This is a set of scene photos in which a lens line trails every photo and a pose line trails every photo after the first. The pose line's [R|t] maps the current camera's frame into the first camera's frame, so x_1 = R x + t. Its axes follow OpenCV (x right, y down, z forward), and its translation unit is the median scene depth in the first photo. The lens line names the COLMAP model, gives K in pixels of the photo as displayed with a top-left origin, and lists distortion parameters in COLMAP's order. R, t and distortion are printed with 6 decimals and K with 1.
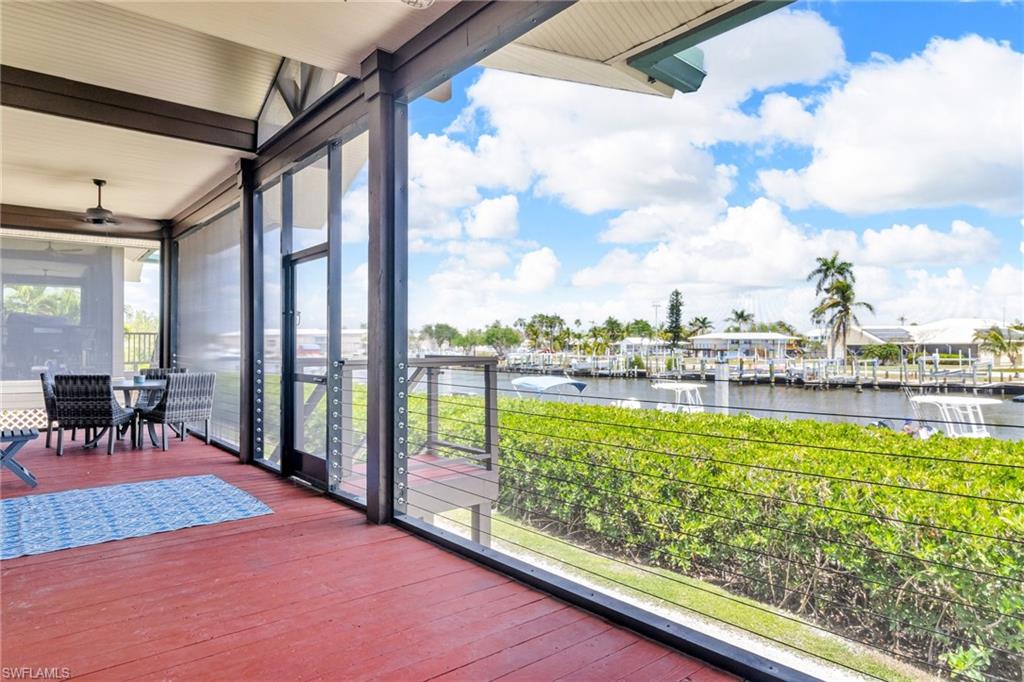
lens RADIAL K [[617.5, 0, 490.7], [0, 617.5, 344.5], [0, 0, 1]] dist [-0.000497, 0.002752]
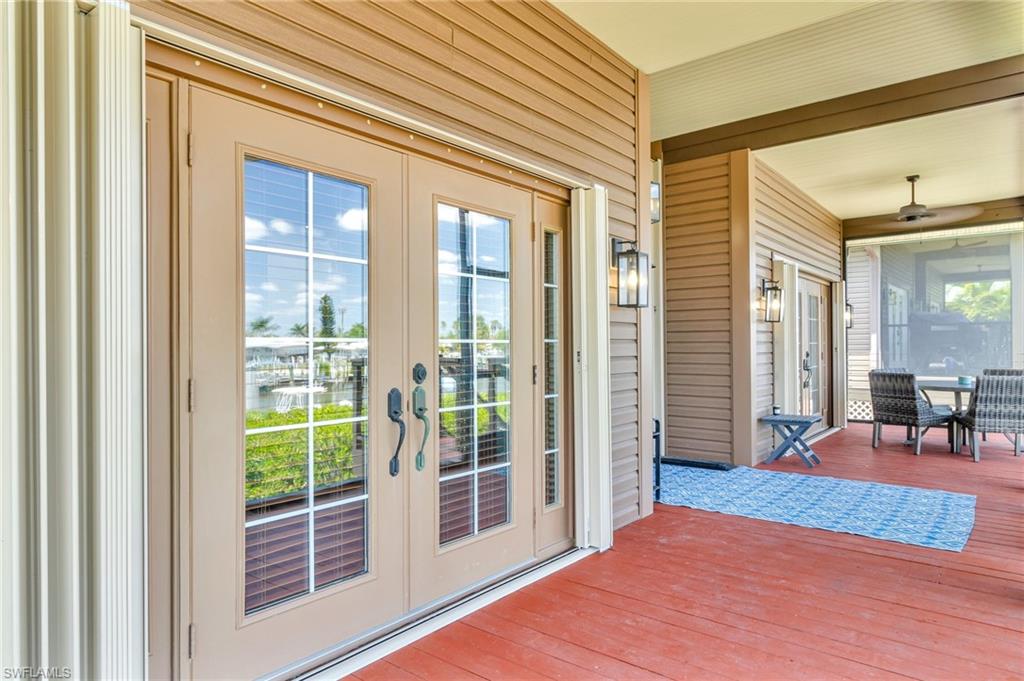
lens RADIAL K [[617.5, 0, 511.4], [0, 617.5, 342.7], [0, 0, 1]] dist [-0.000497, 0.002752]
pose [[0.213594, -0.007314, -0.976895, 0.203455], [0.009485, 0.999940, -0.005413, -0.000523], [0.976876, -0.008109, 0.213651, 0.169899]]
